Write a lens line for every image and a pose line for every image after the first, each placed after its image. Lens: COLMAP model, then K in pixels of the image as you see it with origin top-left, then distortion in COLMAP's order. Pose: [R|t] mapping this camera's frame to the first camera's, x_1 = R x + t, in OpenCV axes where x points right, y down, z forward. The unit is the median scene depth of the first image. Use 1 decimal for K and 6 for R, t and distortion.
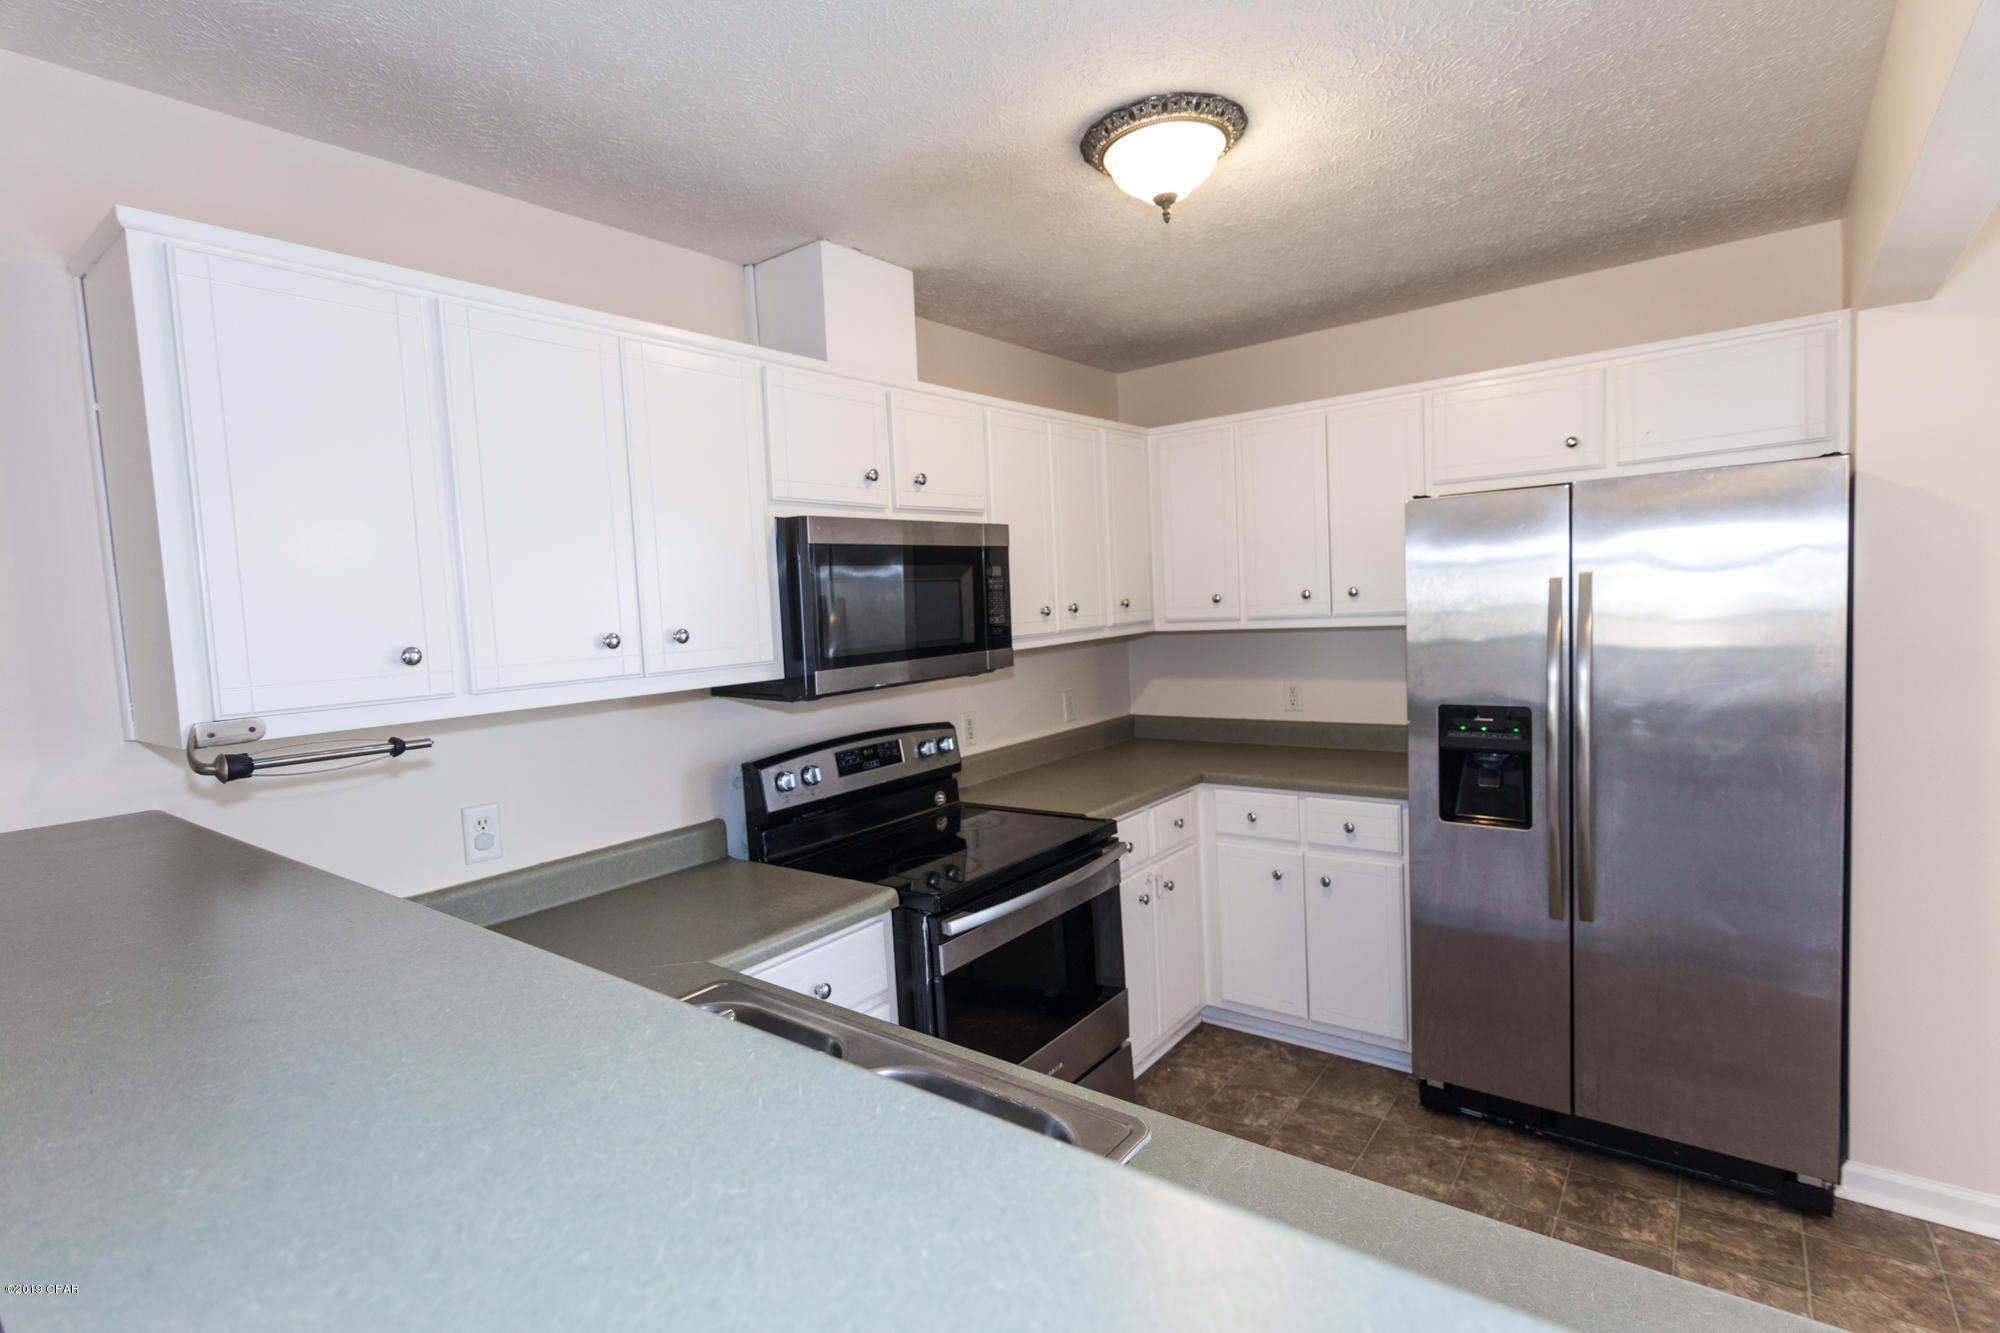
lens RADIAL K [[950.5, 0, 994.5], [0, 950.5, 669.5], [0, 0, 1]] dist [-0.002999, -0.001017]
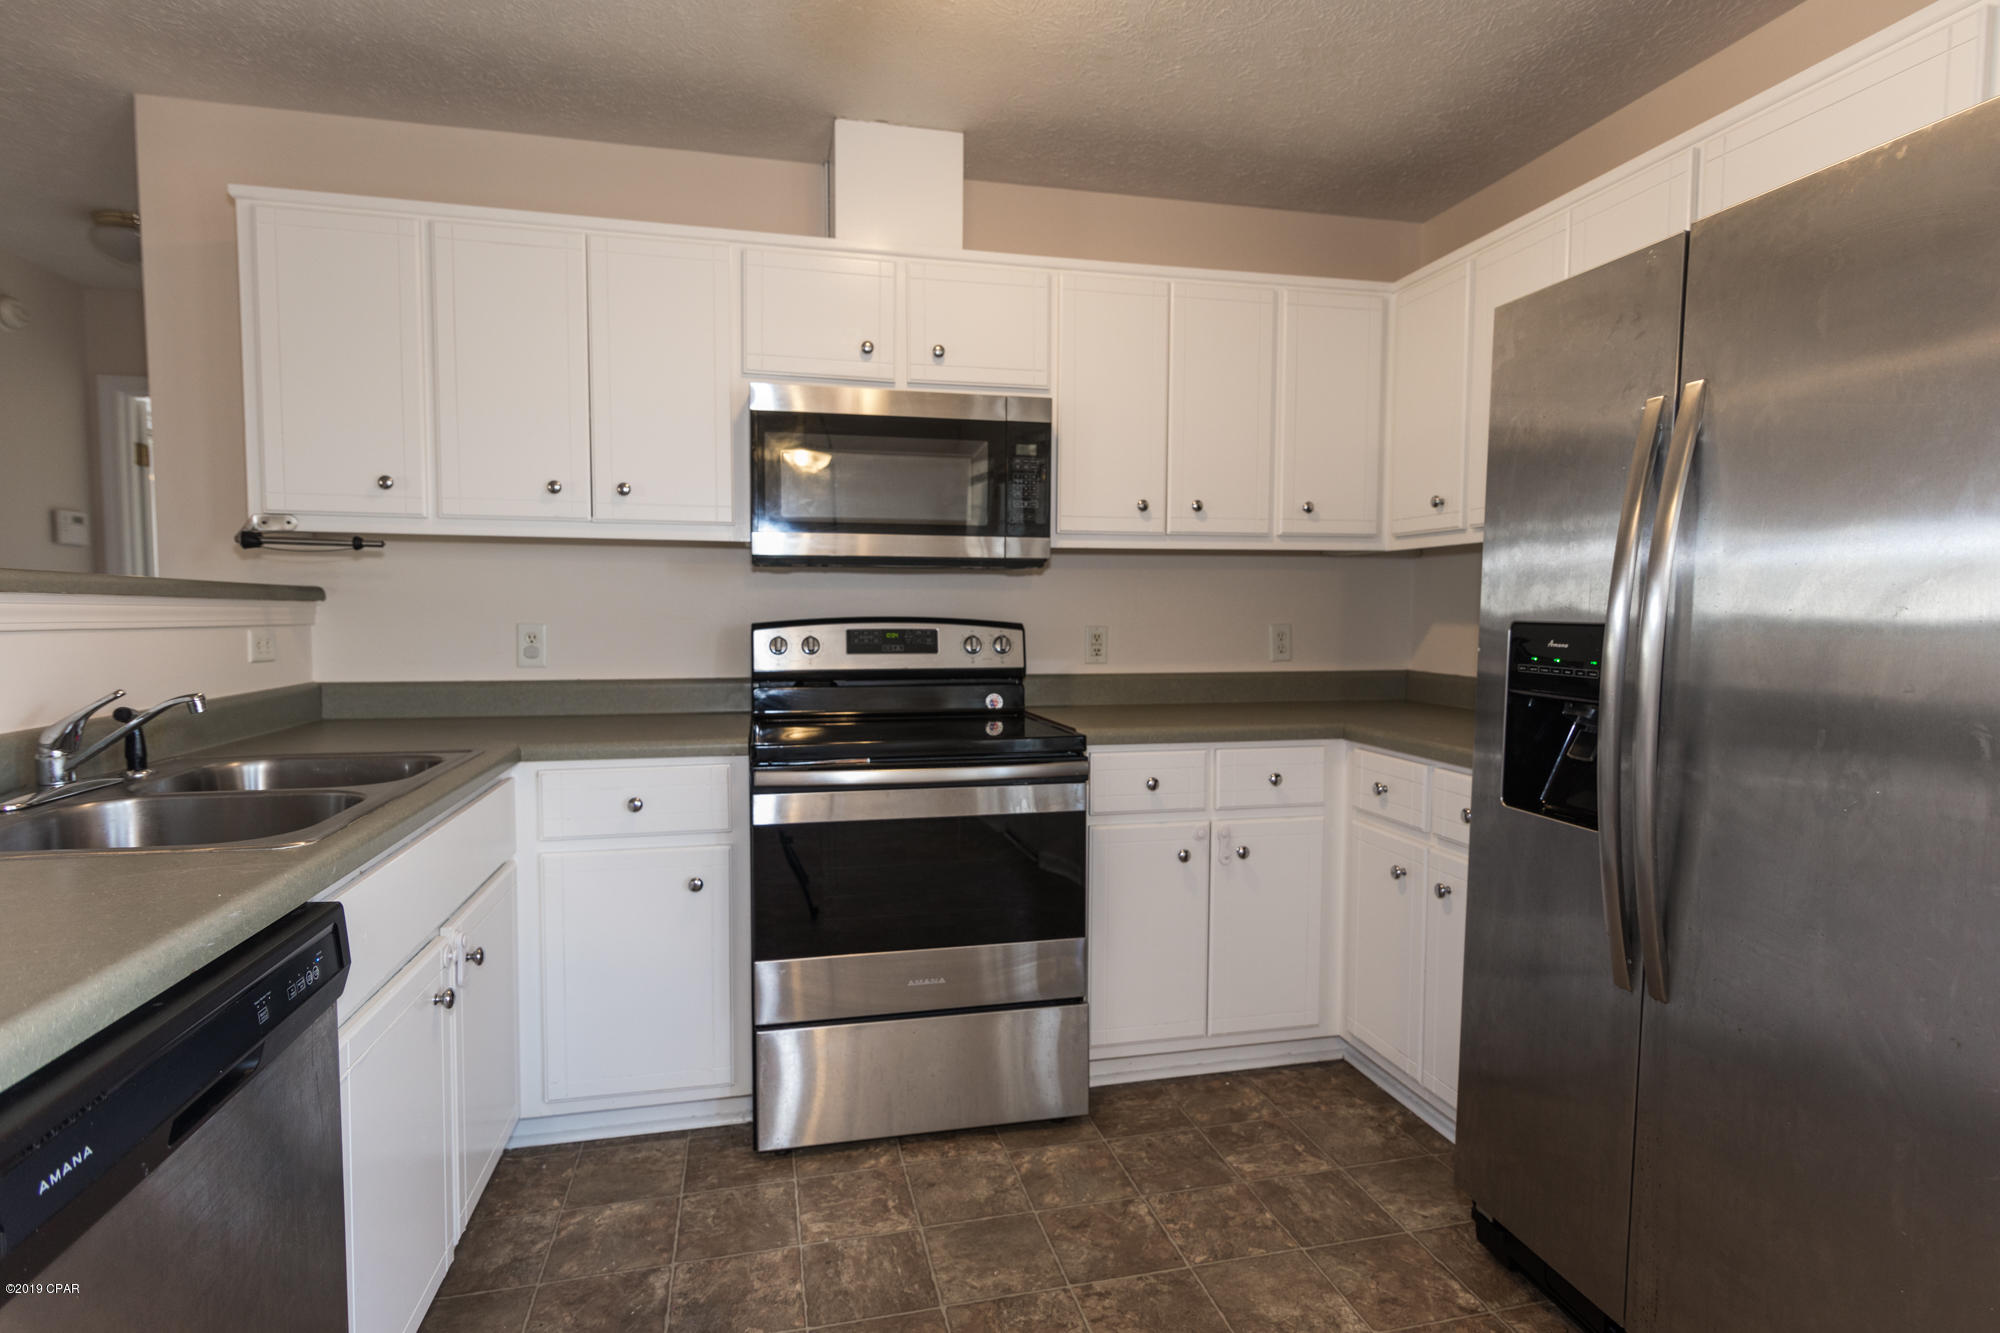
lens RADIAL K [[1004.7, 0, 995.9], [0, 1004.7, 671.0], [0, 0, 1]] dist [0.002792, -0.000876]
pose [[0.776888, 0.094601, -0.622492, 0.605482], [-0.090419, 0.995164, 0.038391, 0.073324], [0.623113, 0.026460, 0.781684, 0.246779]]
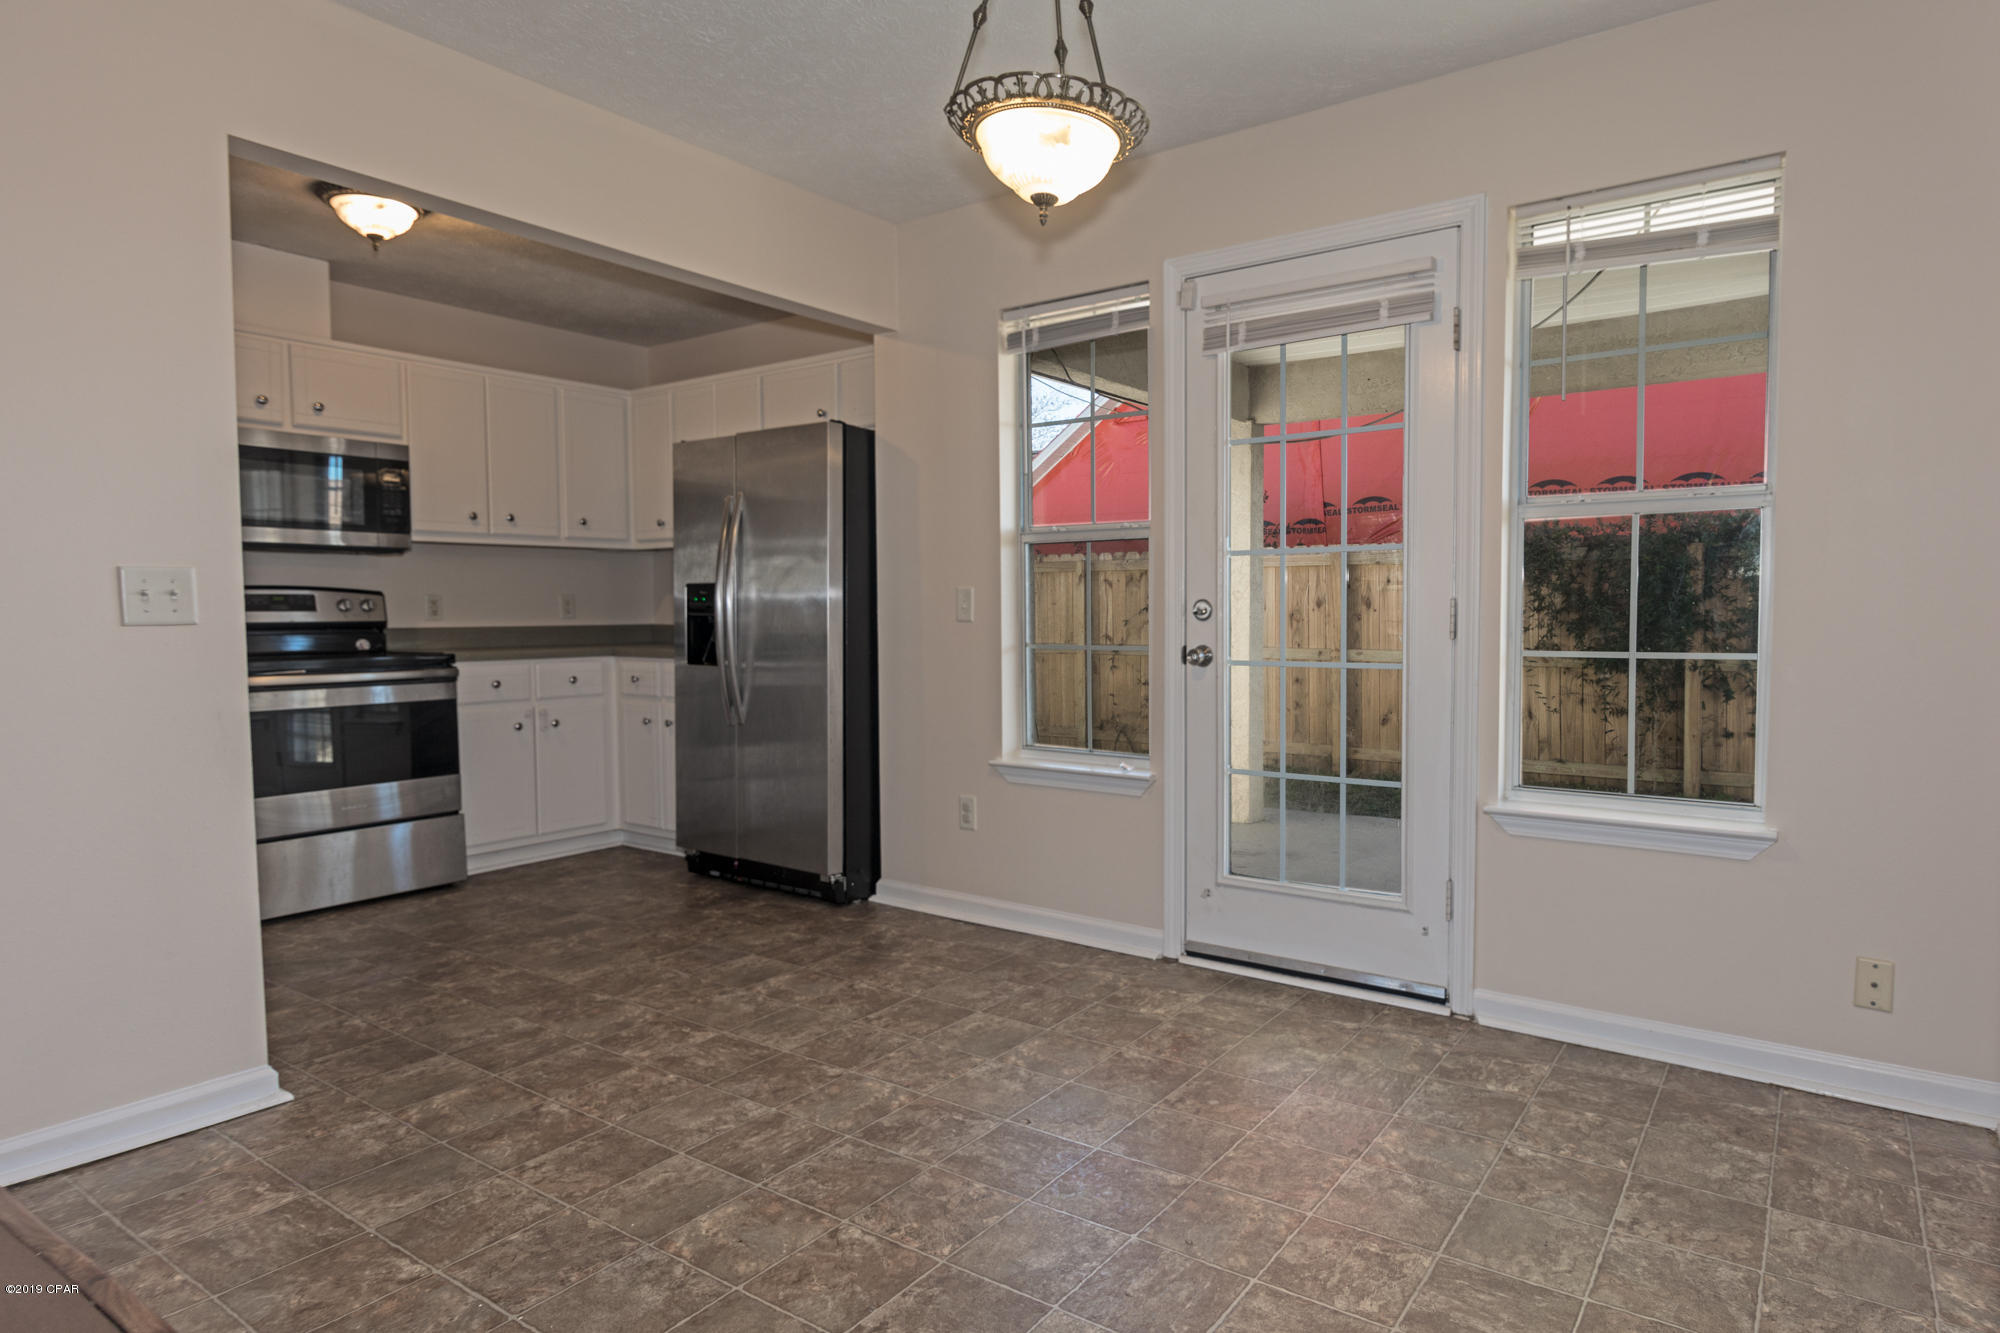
lens RADIAL K [[1109.3, 0, 1110.0], [0, 1109.3, 665.6], [0, 0, 1]] dist [-0.001355, -0.001090]
pose [[0.995858, 0.043882, 0.079627, 0.958081], [-0.041929, 0.998781, -0.026036, 0.175363], [-0.080673, 0.022589, 0.996485, -0.721671]]
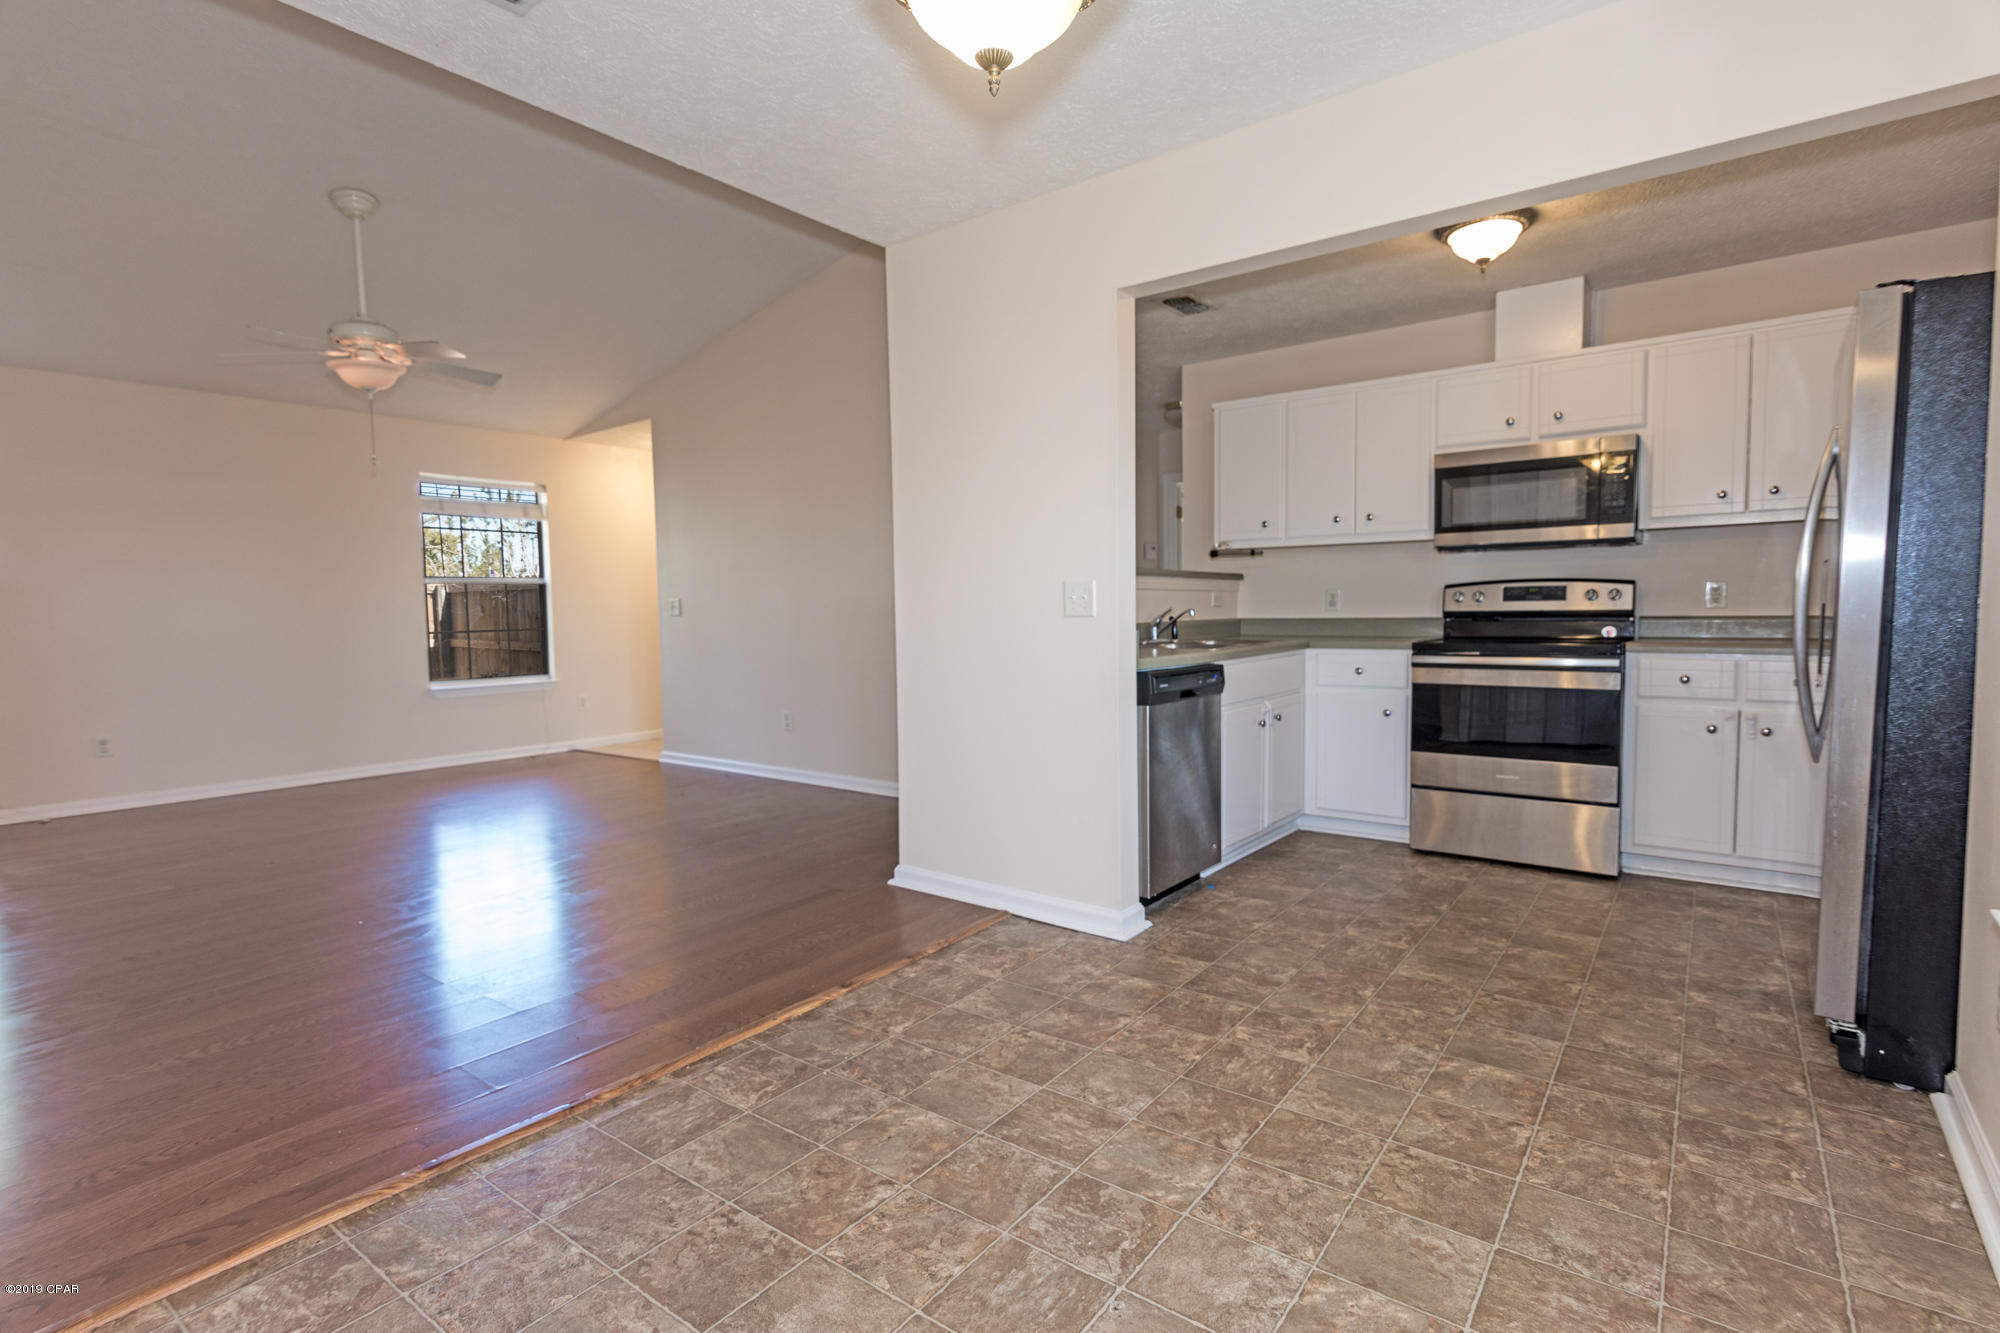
lens RADIAL K [[958.1, 0, 994.9], [0, 958.1, 668.4], [0, 0, 1]] dist [0.001092, -0.000489]
pose [[0.007645, 0.115308, -0.993300, 1.491442], [-0.058754, 0.991665, 0.114666, 0.085659], [0.998243, 0.057484, 0.014356, 0.066196]]
